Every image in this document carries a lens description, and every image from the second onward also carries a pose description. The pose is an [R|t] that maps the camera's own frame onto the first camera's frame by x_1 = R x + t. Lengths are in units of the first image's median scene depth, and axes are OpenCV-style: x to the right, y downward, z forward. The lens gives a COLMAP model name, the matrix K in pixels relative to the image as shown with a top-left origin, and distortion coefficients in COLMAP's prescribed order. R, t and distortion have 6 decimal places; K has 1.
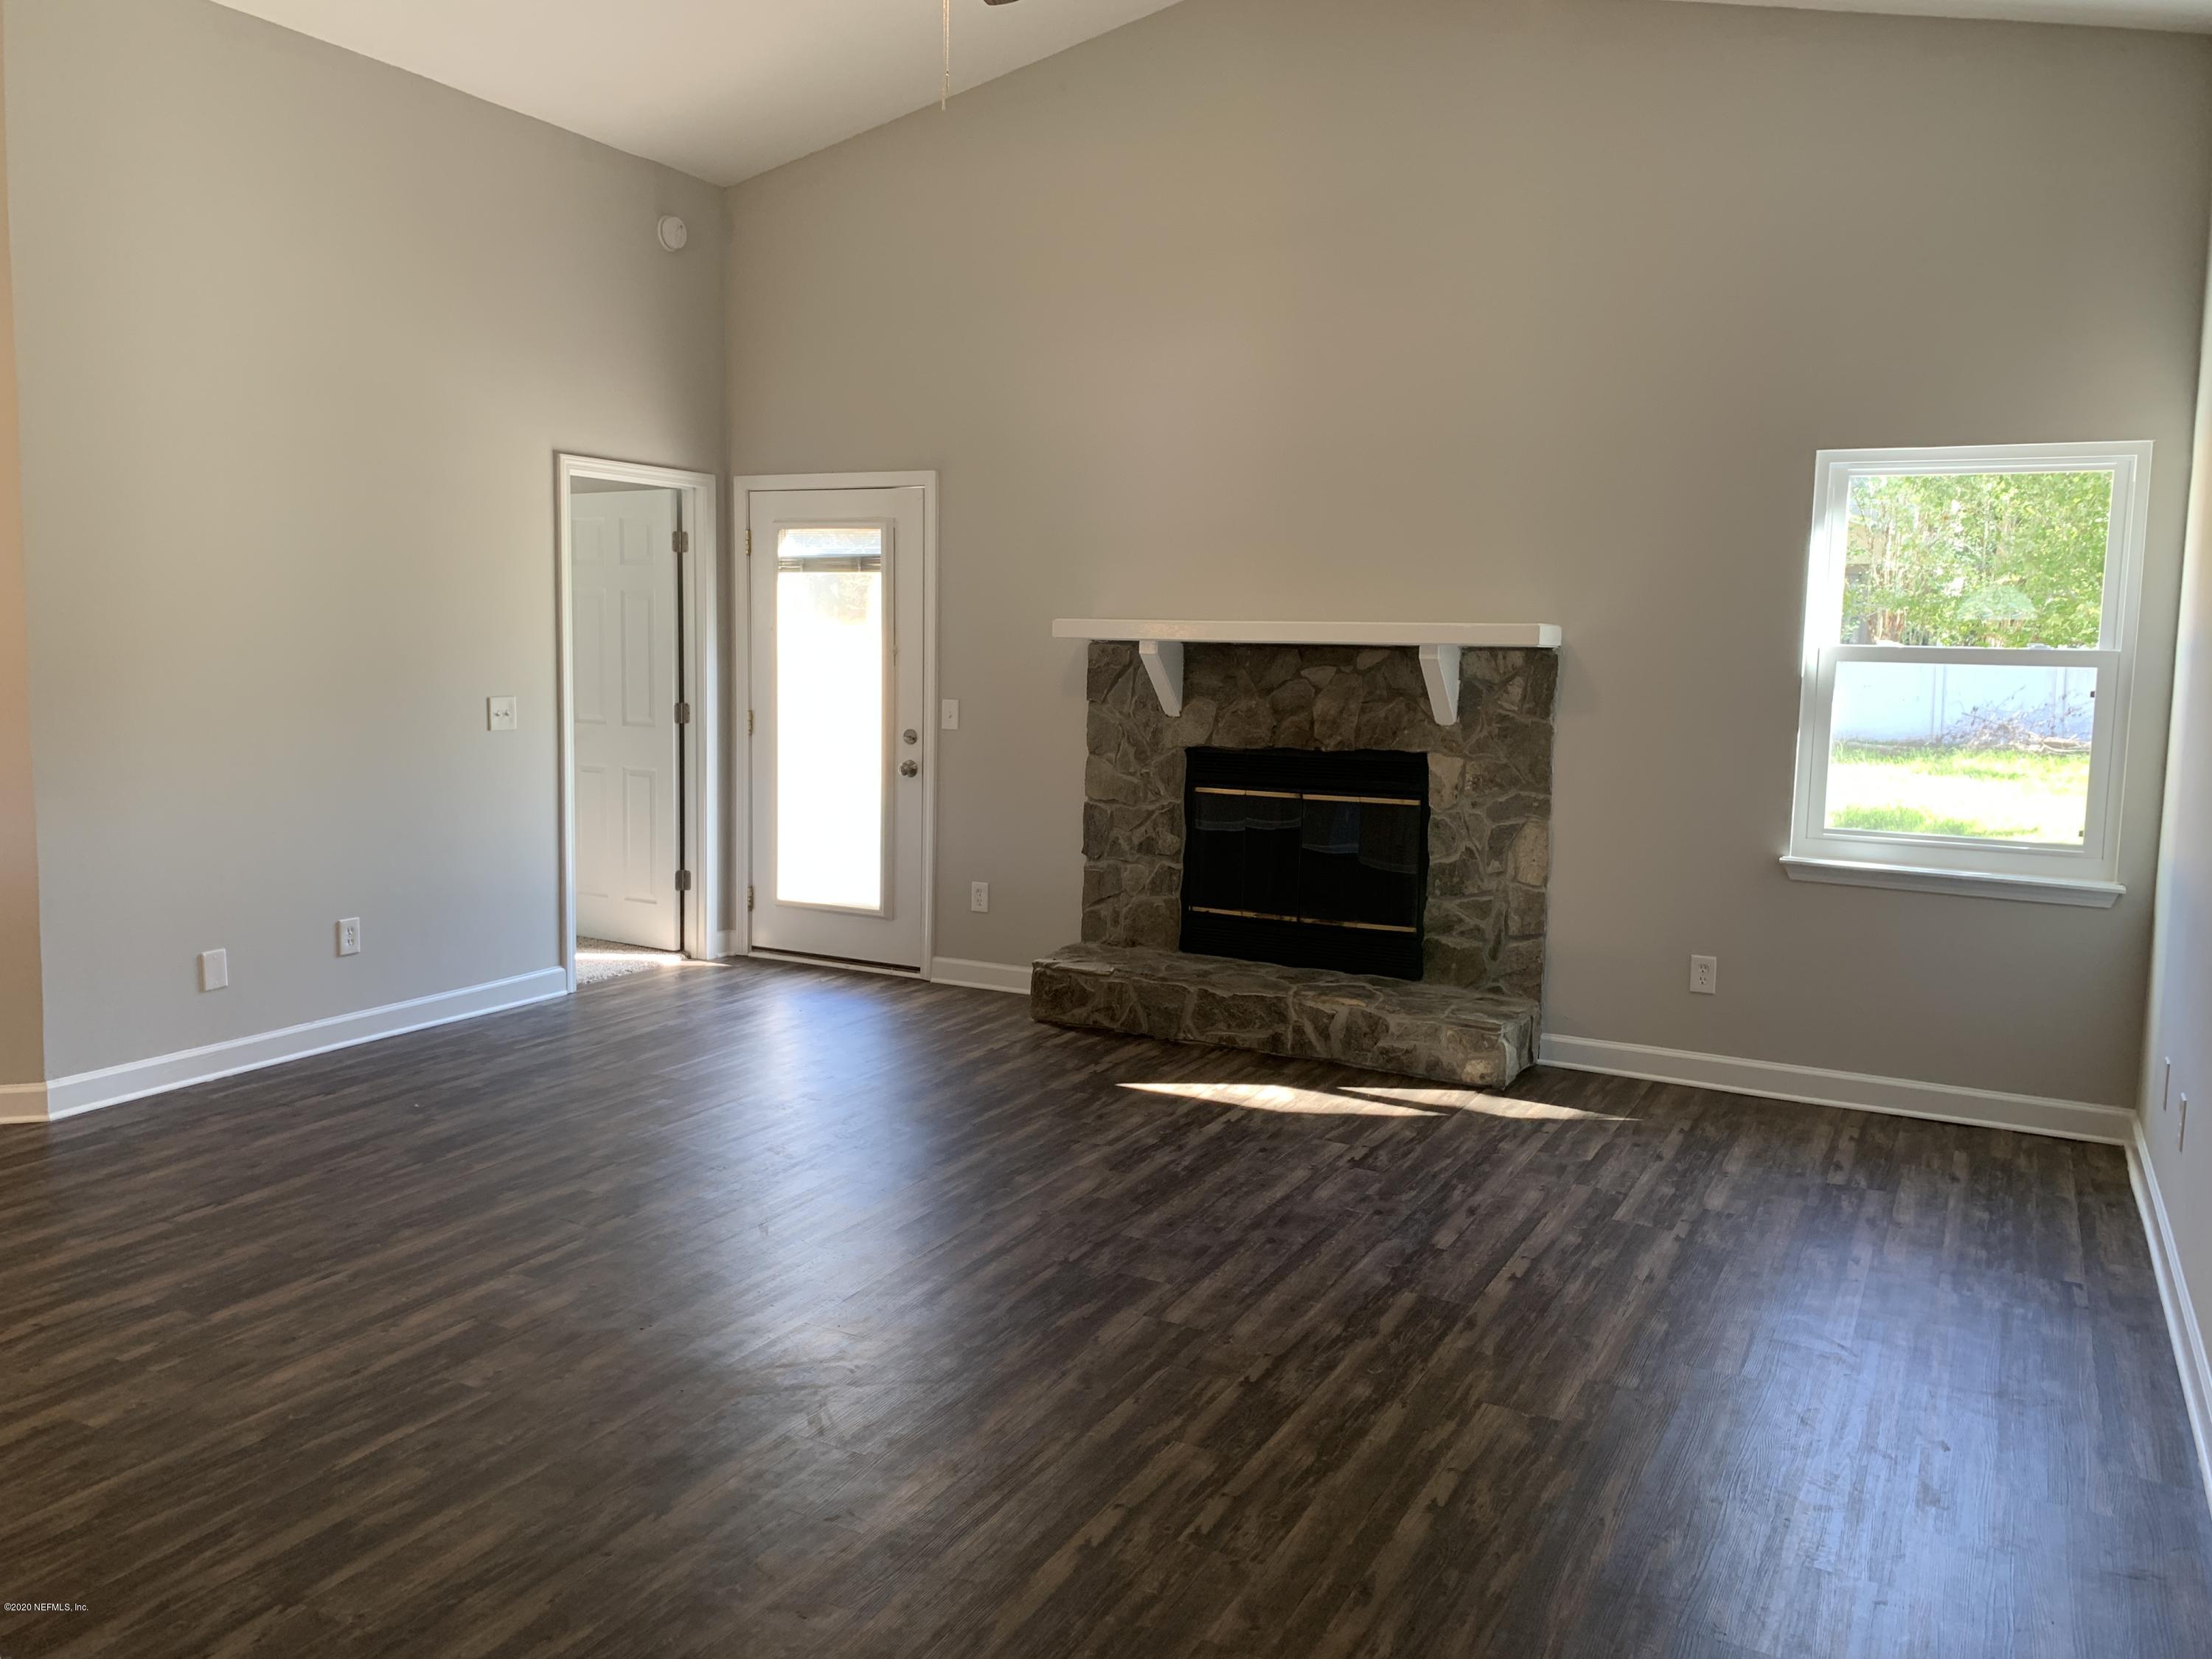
lens RADIAL K [[1671.1, 0, 1093.4], [0, 1671.1, 817.8], [0, 0, 1]] dist [0.058500, -0.071380]
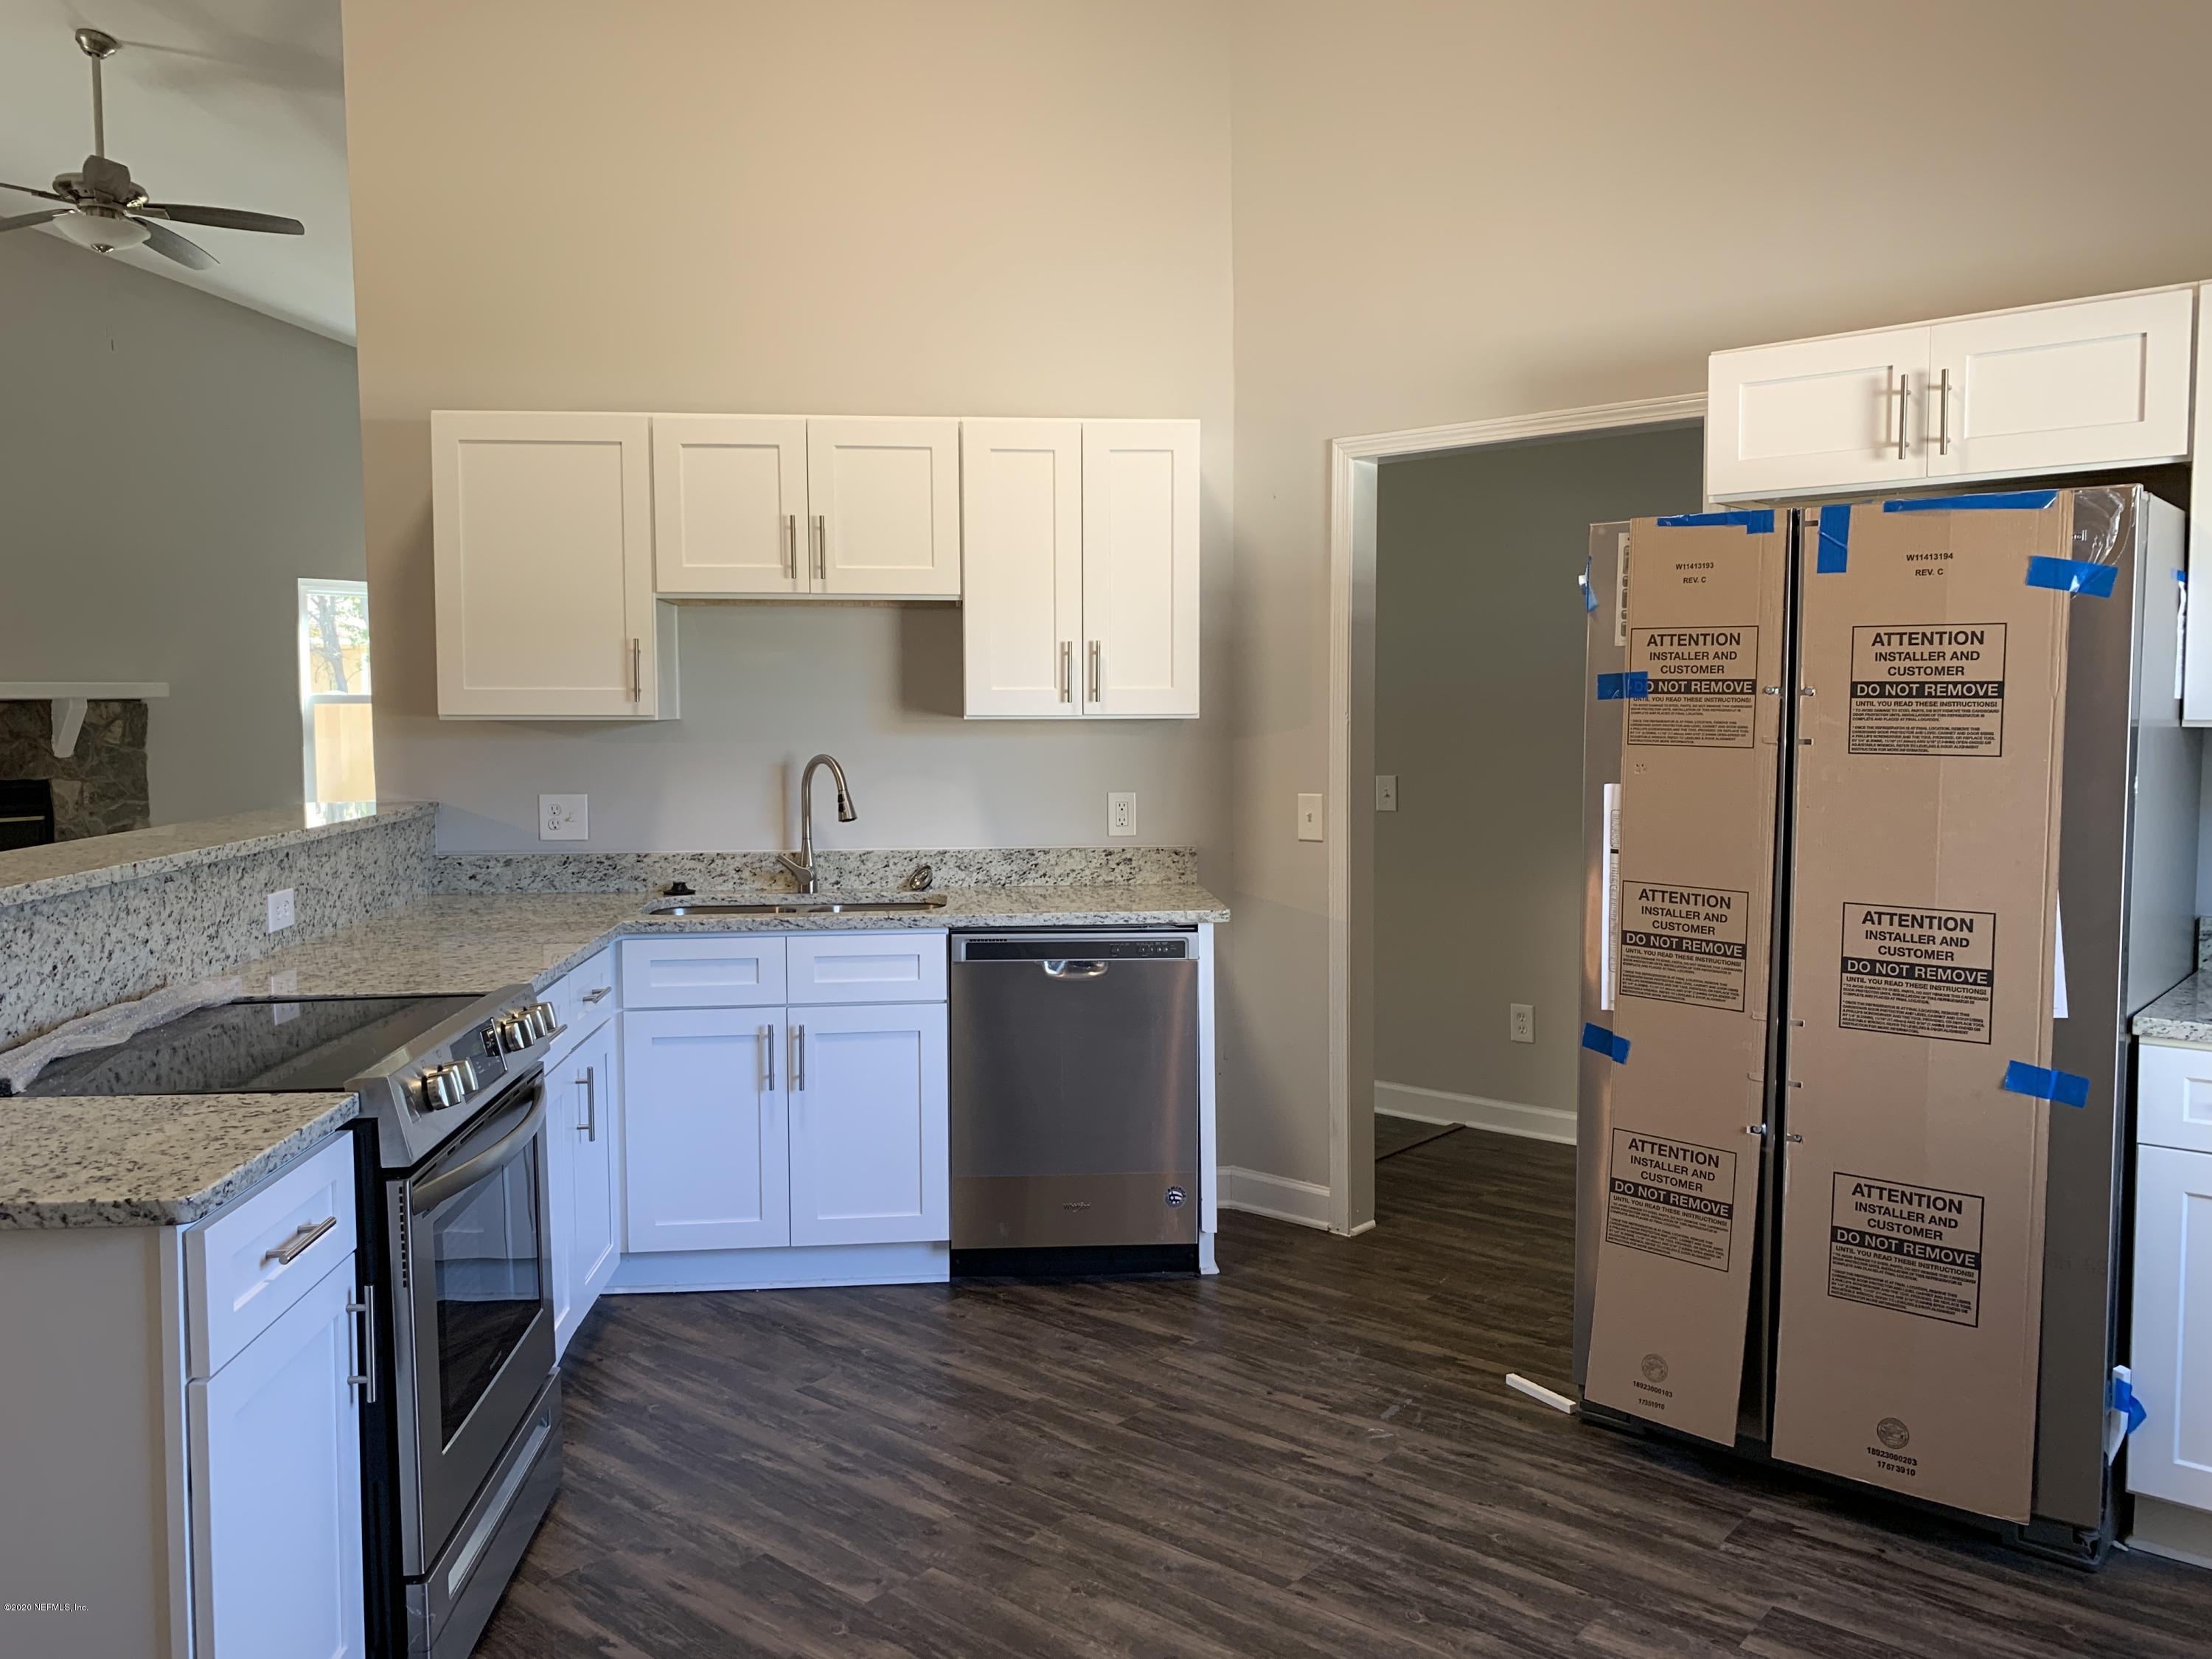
lens RADIAL K [[1671.1, 0, 1116.8], [0, 1671.1, 824.2], [0, 0, 1]] dist [0.058500, -0.071380]
pose [[0.217786, -0.089778, 0.971859, -0.917785], [0.117378, 0.990942, 0.065238, 0.008378], [-0.968913, 0.099867, 0.226351, -0.120702]]
